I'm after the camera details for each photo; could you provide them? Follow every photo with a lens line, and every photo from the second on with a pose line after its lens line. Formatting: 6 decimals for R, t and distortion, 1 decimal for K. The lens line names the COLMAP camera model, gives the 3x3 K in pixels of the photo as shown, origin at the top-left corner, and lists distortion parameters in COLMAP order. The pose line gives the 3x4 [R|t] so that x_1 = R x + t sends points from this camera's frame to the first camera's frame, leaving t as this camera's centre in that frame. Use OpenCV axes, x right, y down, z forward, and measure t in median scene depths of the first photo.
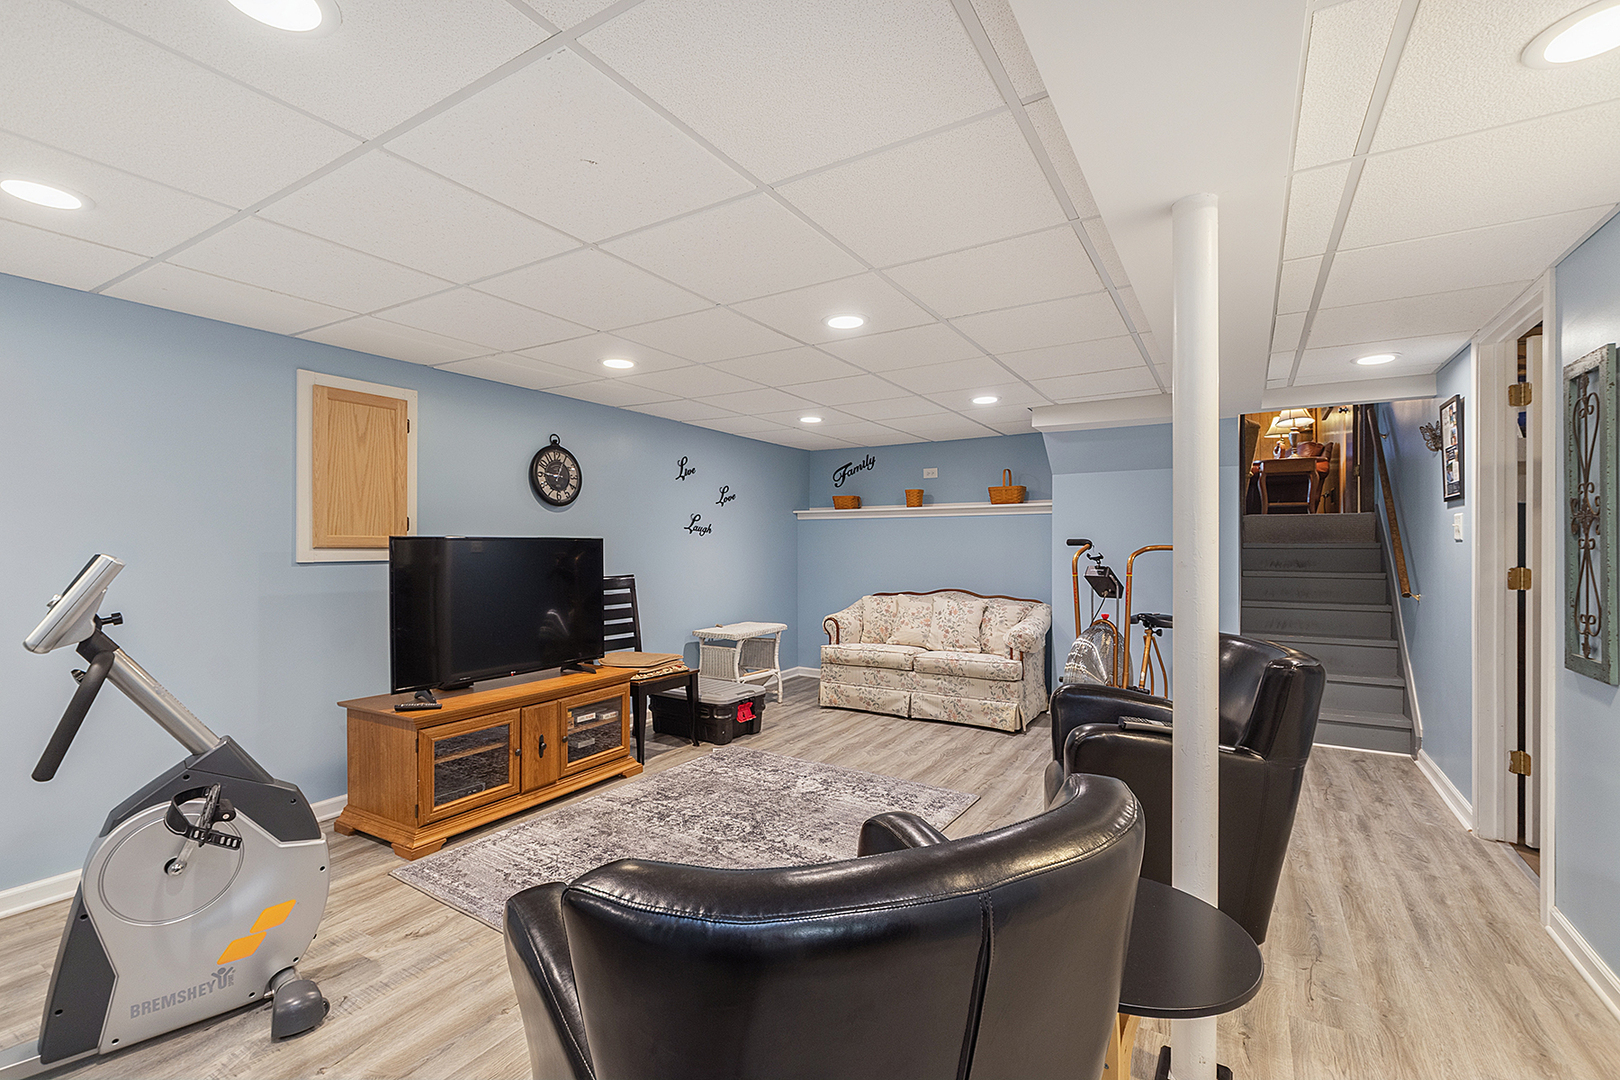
lens RADIAL K [[725.2, 0, 807.1], [0, 725.2, 550.7], [0, 0, 1]] dist [0.003454, 0.000087]
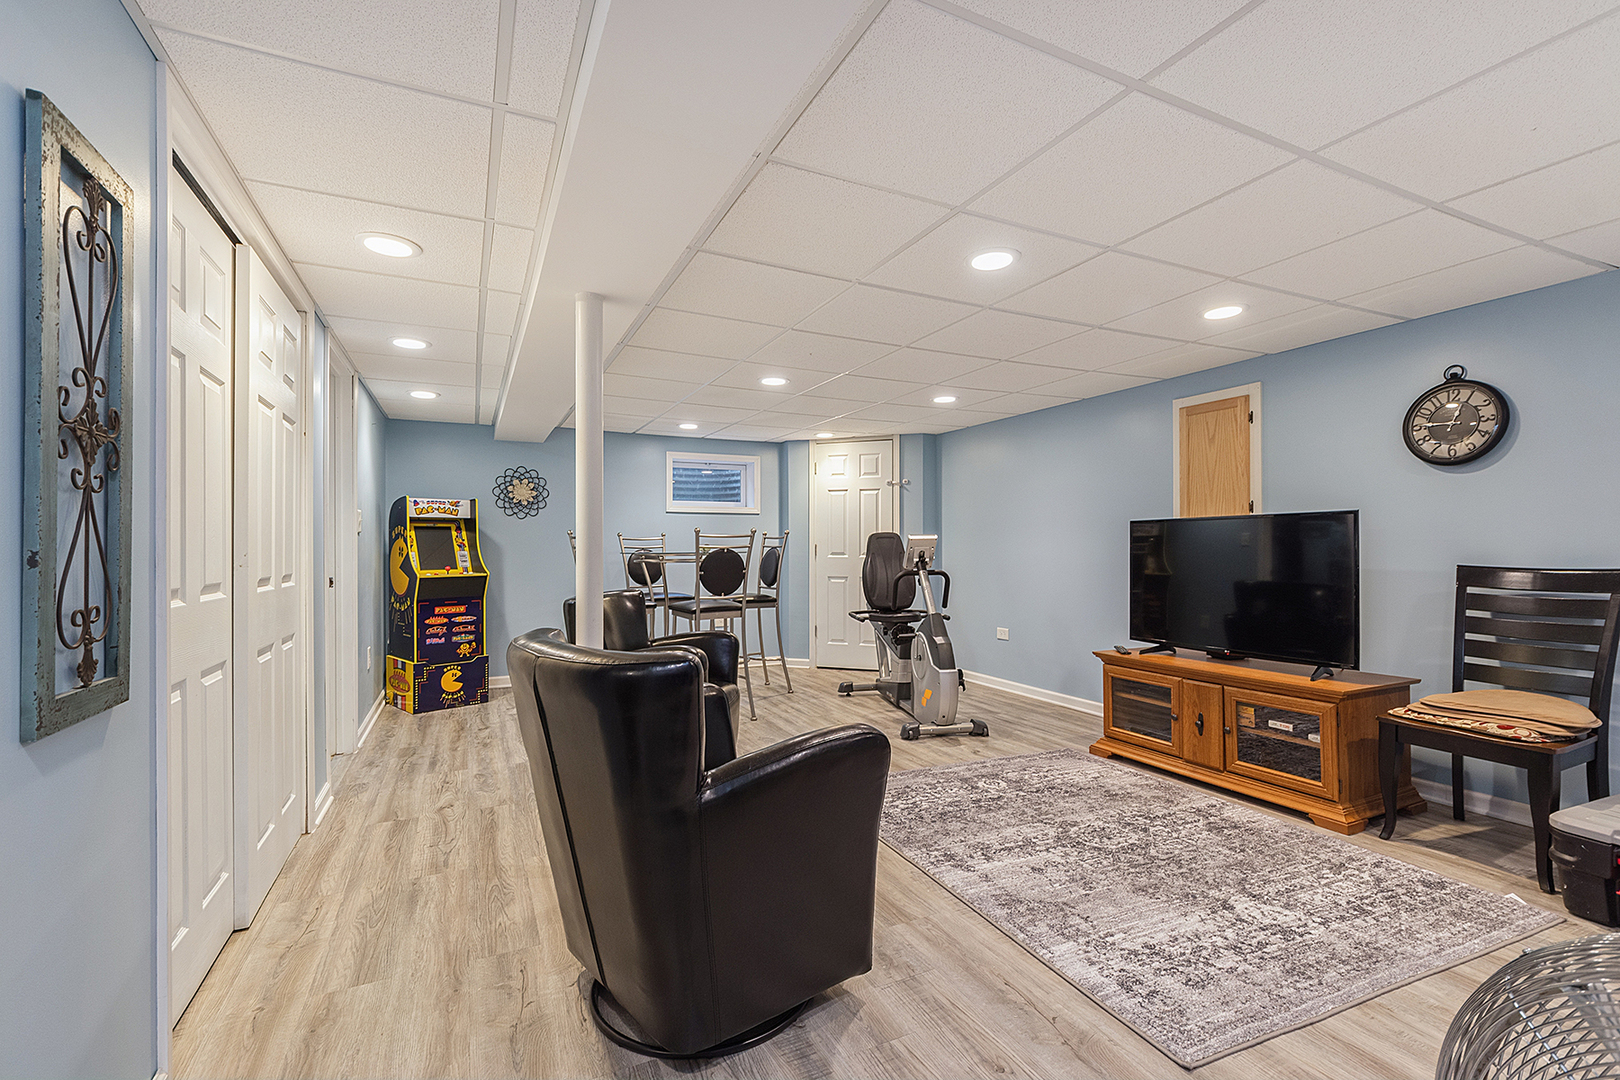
lens RADIAL K [[725.2, 0, 804.8], [0, 725.2, 539.7], [0, 0, 1]] dist [0.003454, 0.000087]
pose [[-0.555267, -0.007575, -0.831638, 0.763082], [-0.002733, 0.999970, -0.007283, 0.023882], [0.831668, -0.001771, -0.555271, 1.091683]]
